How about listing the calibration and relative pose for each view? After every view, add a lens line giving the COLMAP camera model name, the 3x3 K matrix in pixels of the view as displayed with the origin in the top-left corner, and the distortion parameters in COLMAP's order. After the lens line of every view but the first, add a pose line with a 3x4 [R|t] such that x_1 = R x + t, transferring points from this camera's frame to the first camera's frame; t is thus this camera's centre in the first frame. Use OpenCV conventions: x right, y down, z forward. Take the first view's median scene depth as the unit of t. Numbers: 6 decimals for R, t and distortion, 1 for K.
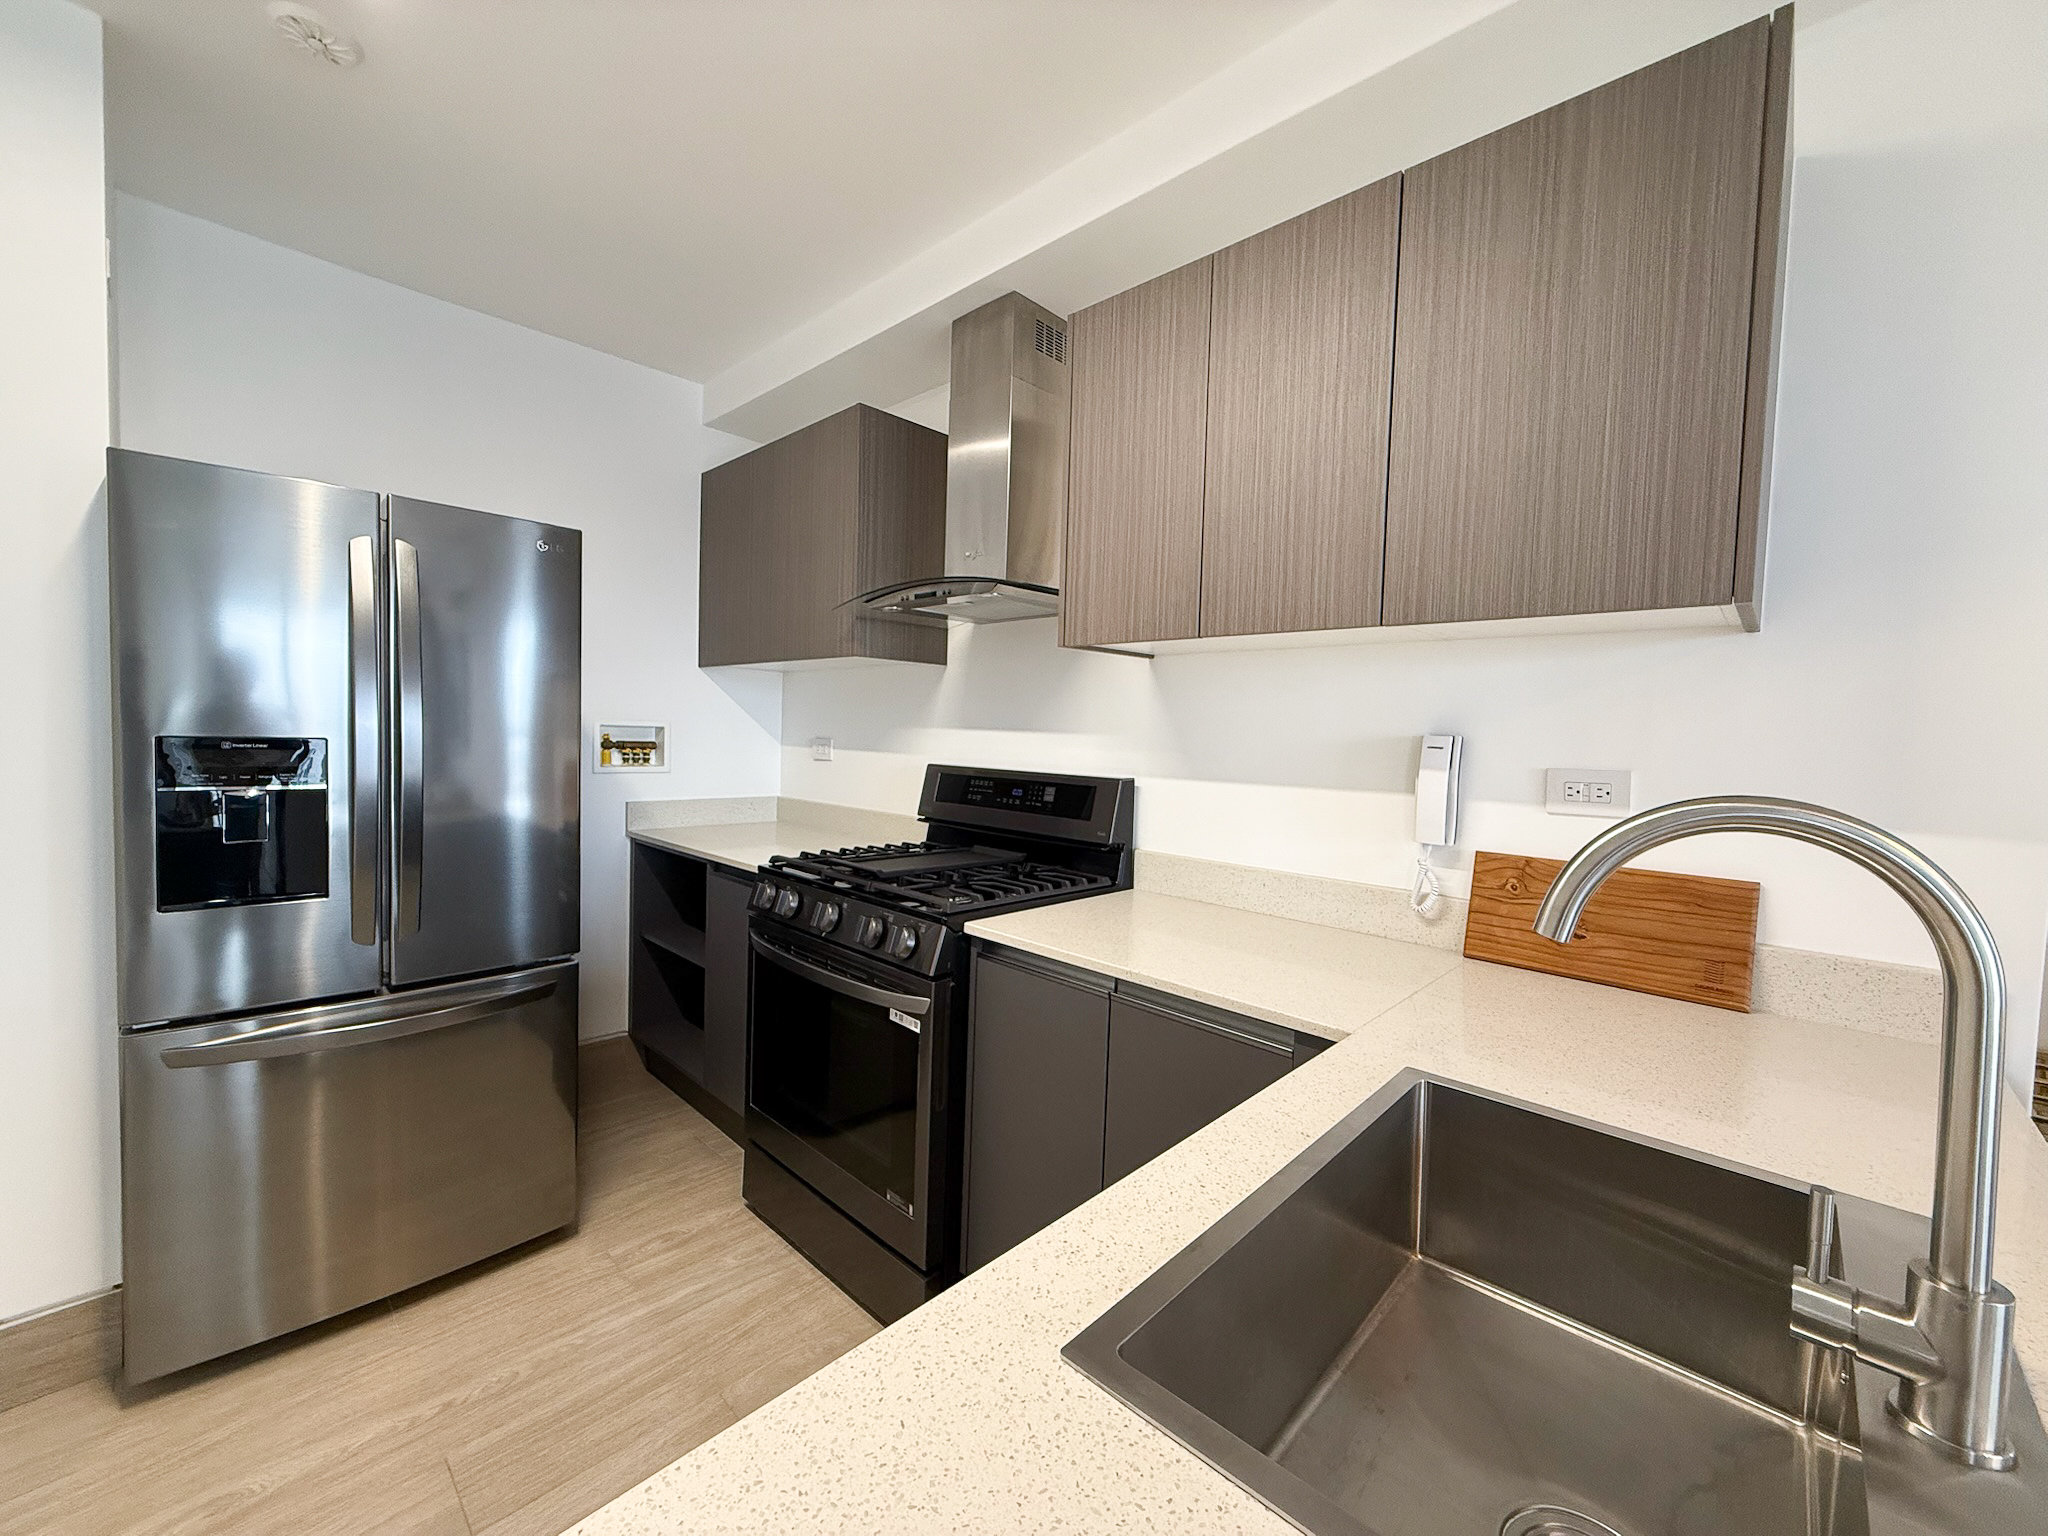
lens RADIAL K [[816.1, 0, 997.1], [0, 816.1, 755.2], [0, 0, 1]] dist [-0.000176, -0.000043]
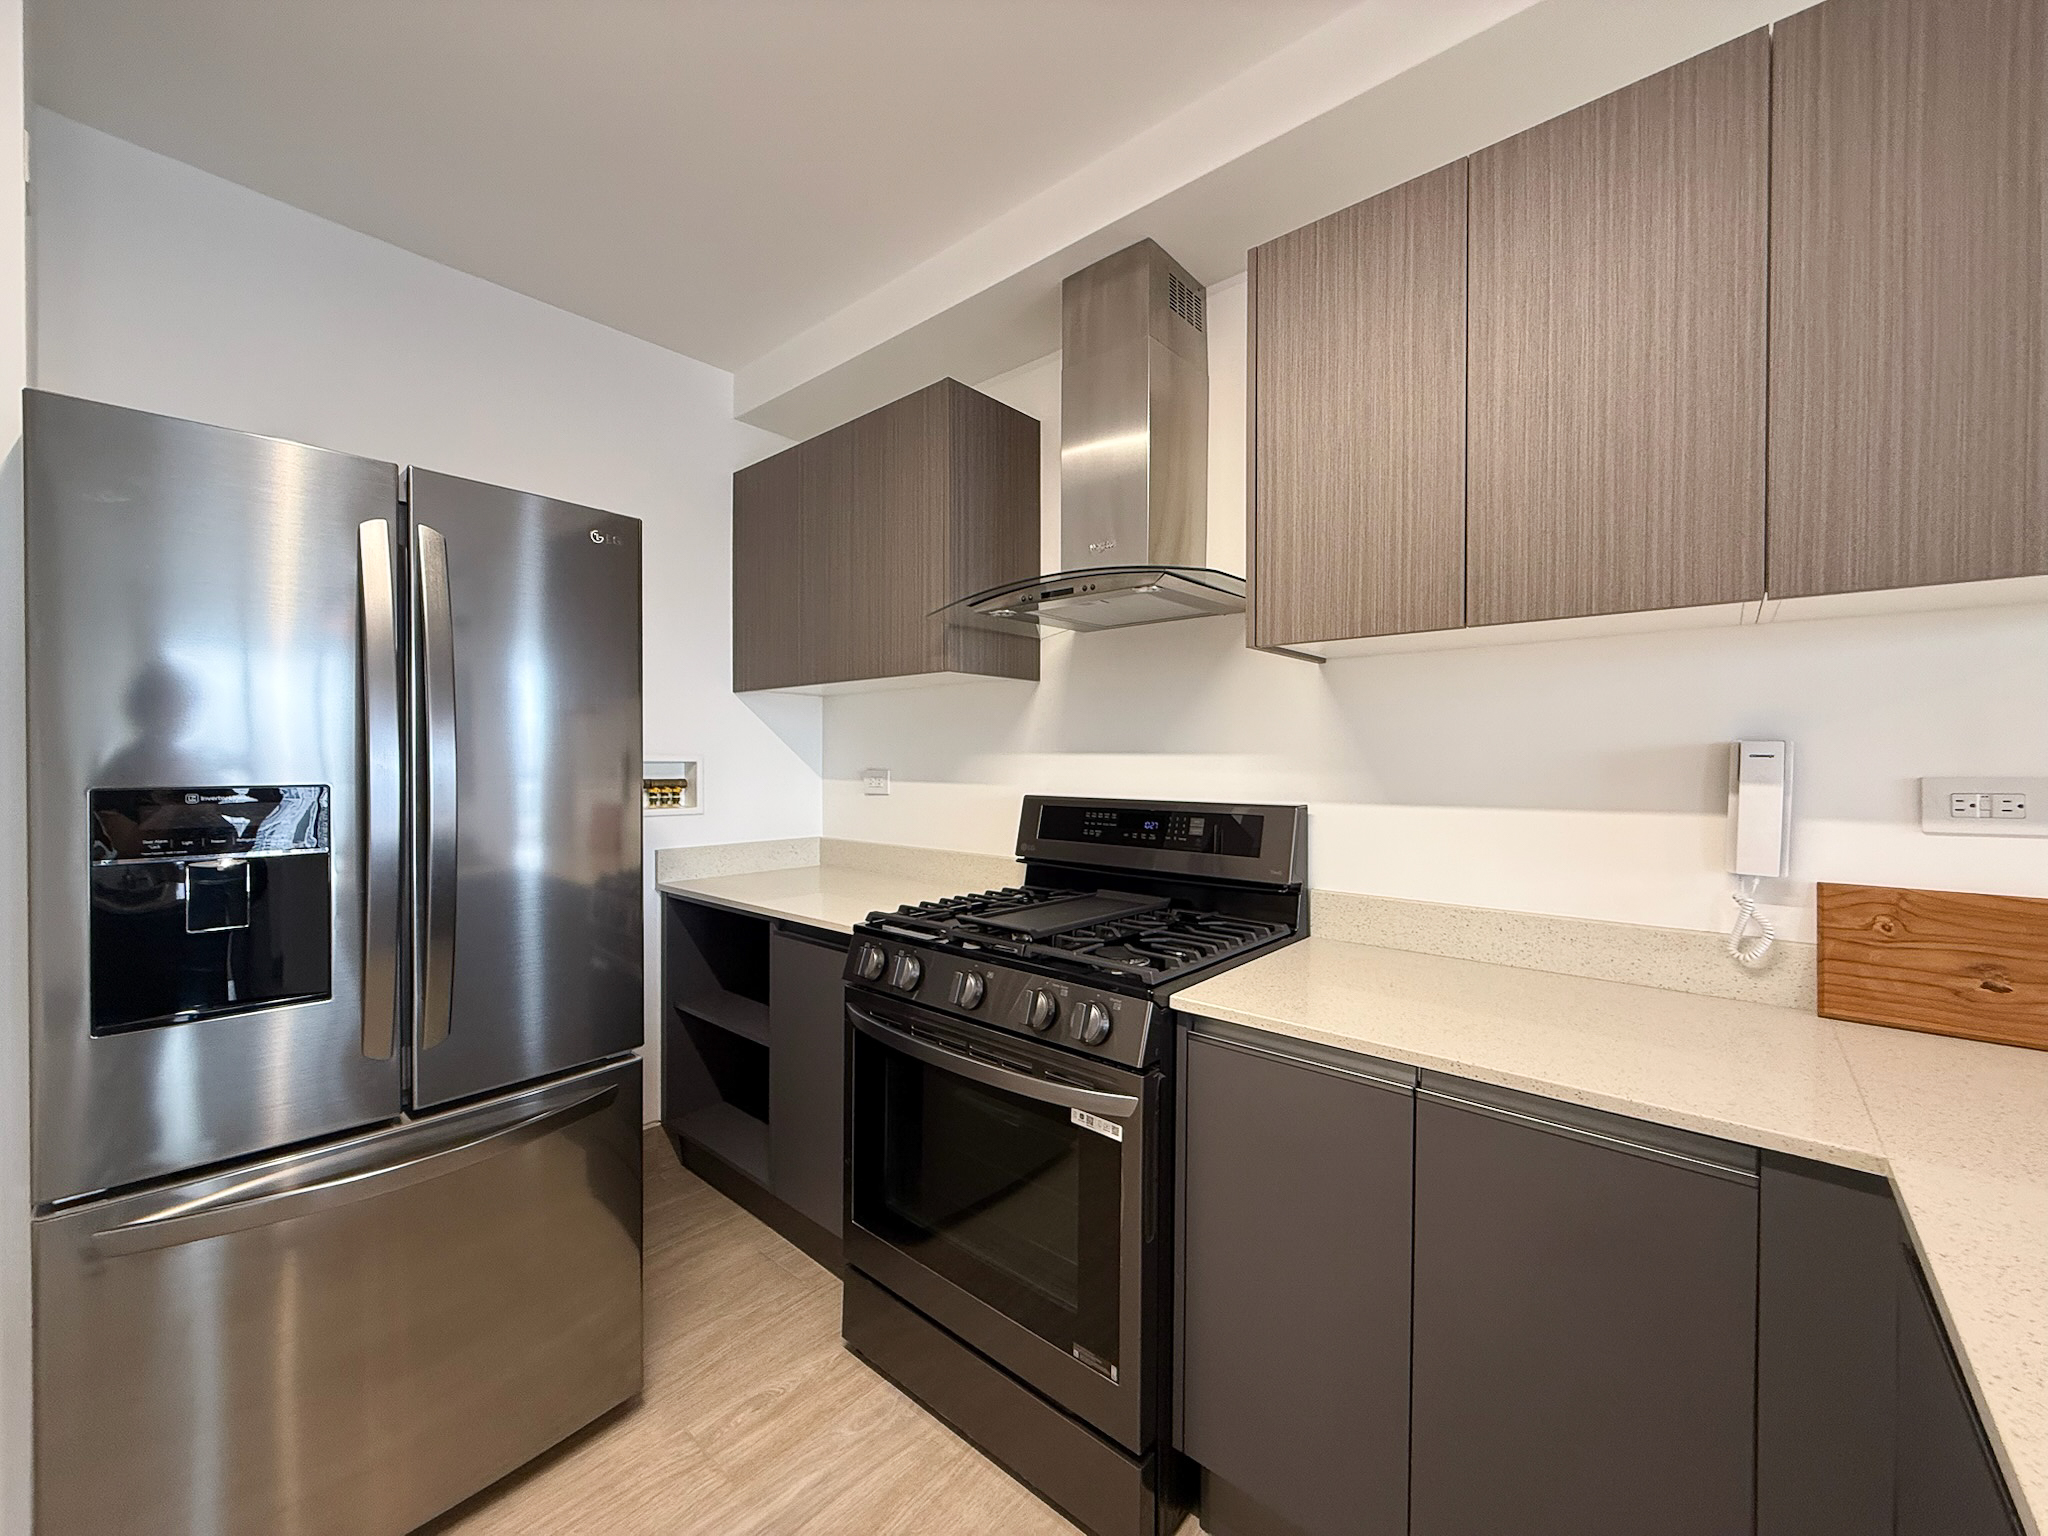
lens RADIAL K [[816.1, 0, 999.4], [0, 816.1, 754.8], [0, 0, 1]] dist [-0.000176, -0.000043]
pose [[0.998279, -0.027939, 0.051553, -0.198807], [0.029733, 0.998967, -0.034367, -0.003694], [-0.050540, 0.035841, 0.998079, 0.178671]]
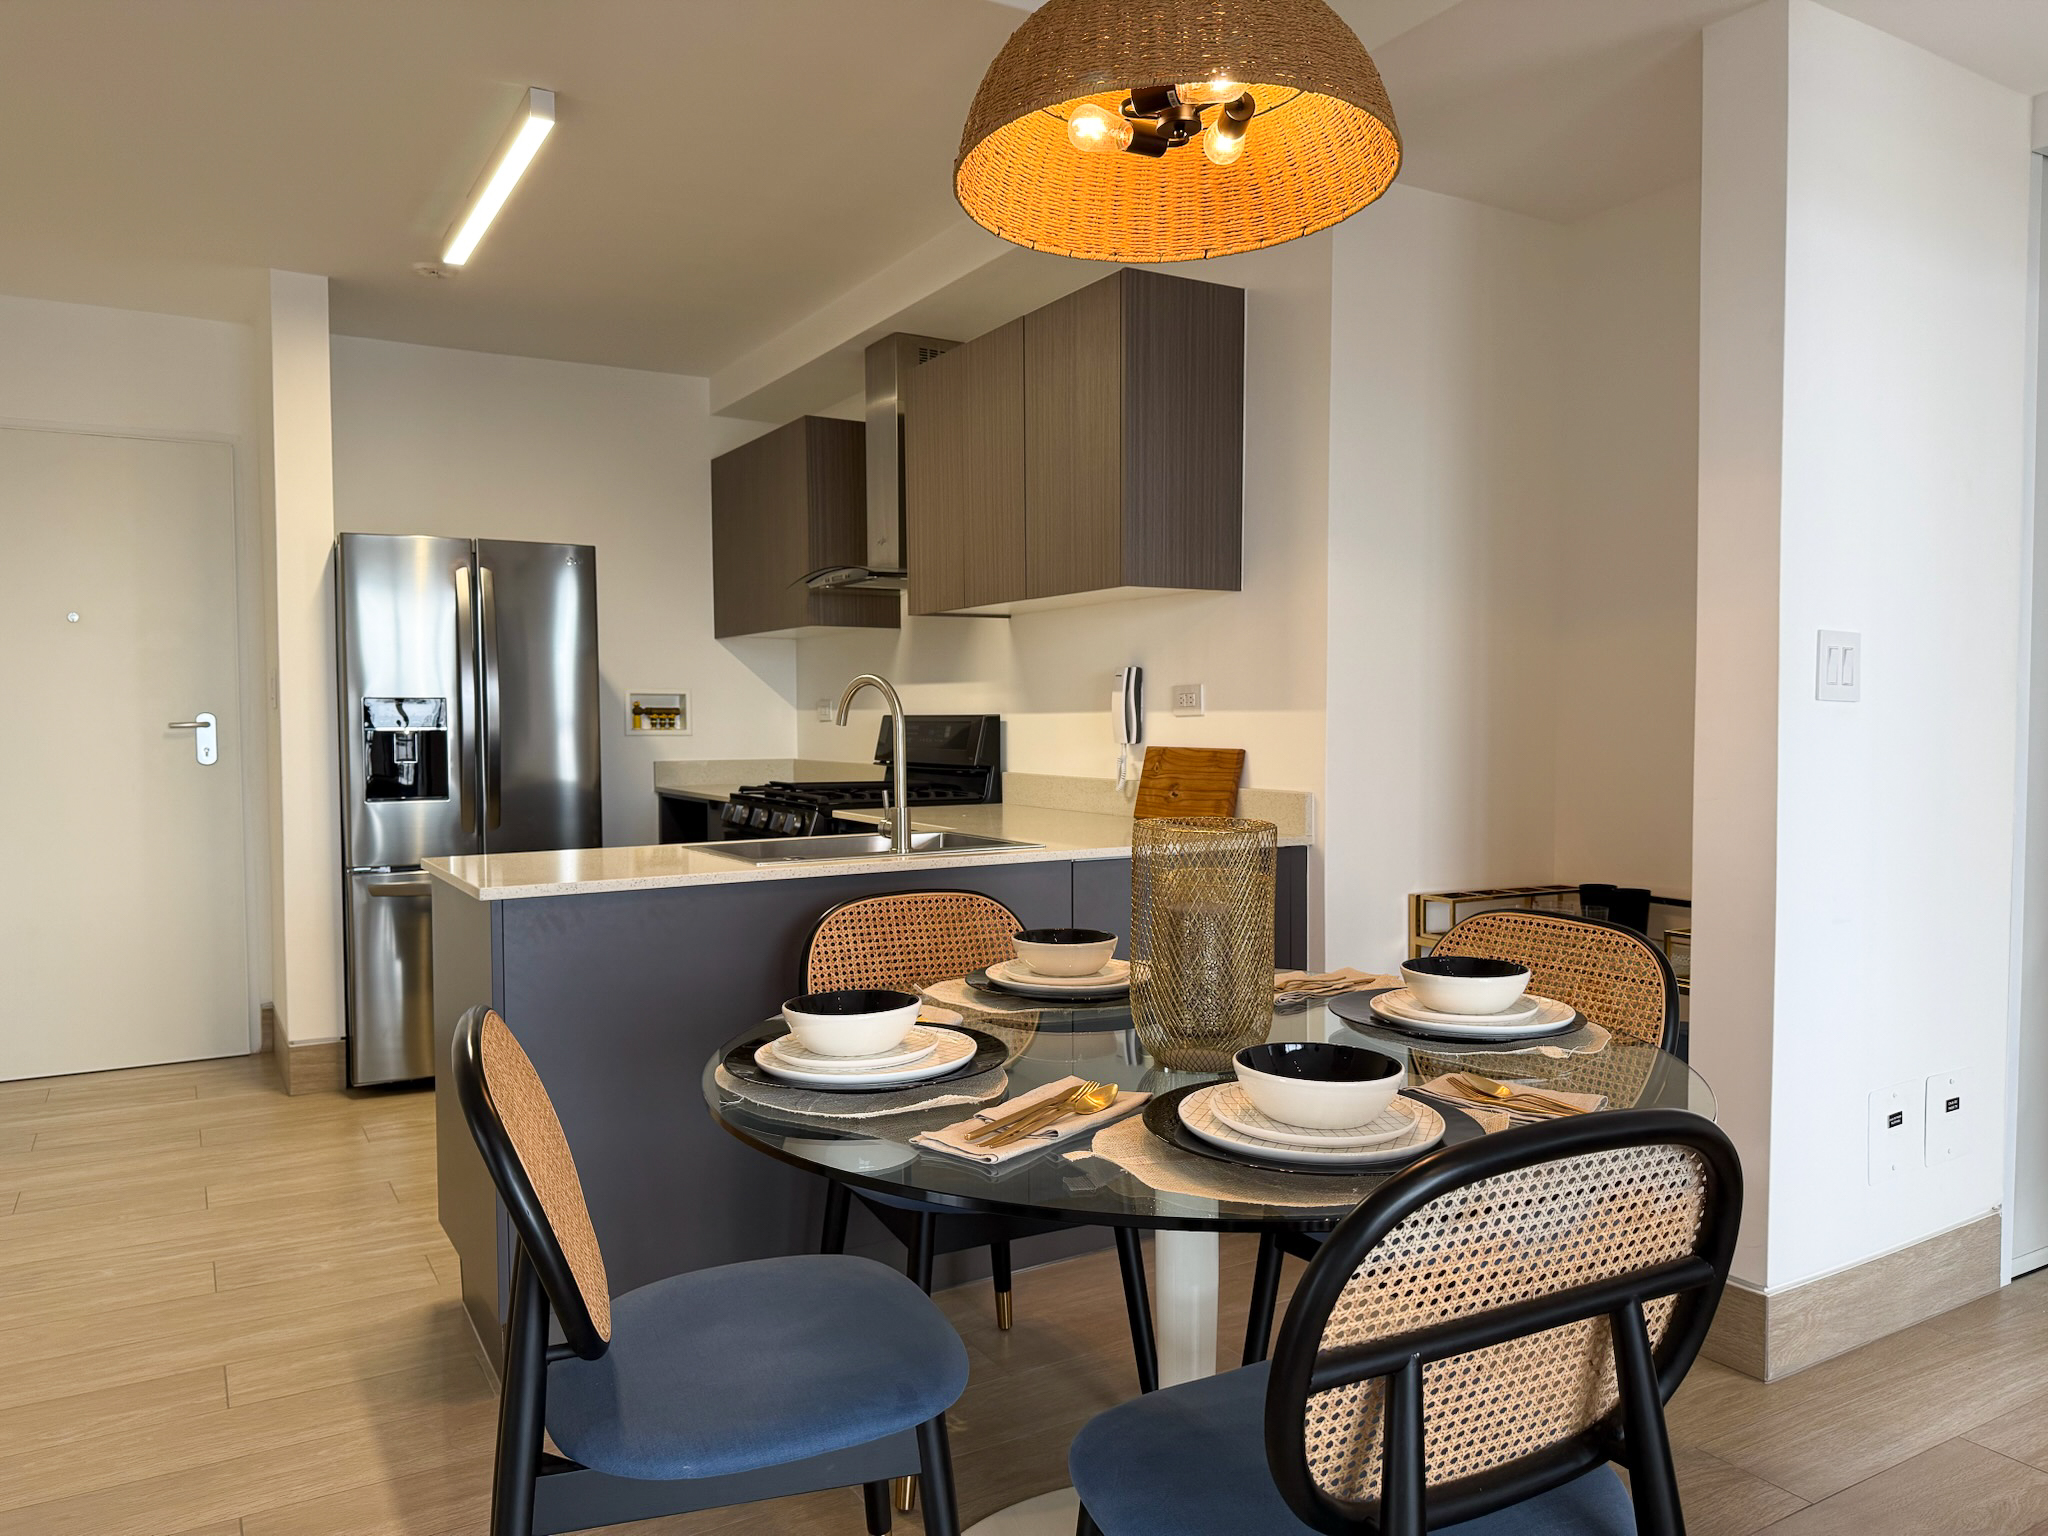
lens RADIAL K [[1436.1, 0, 1039.0], [0, 1436.1, 777.4], [0, 0, 1]] dist [-0.001642, -0.002053]
pose [[0.971866, -0.022157, -0.234492, 0.768212], [0.024410, 0.999680, 0.006708, 0.116323], [0.234268, -0.012243, 0.972095, -1.168618]]
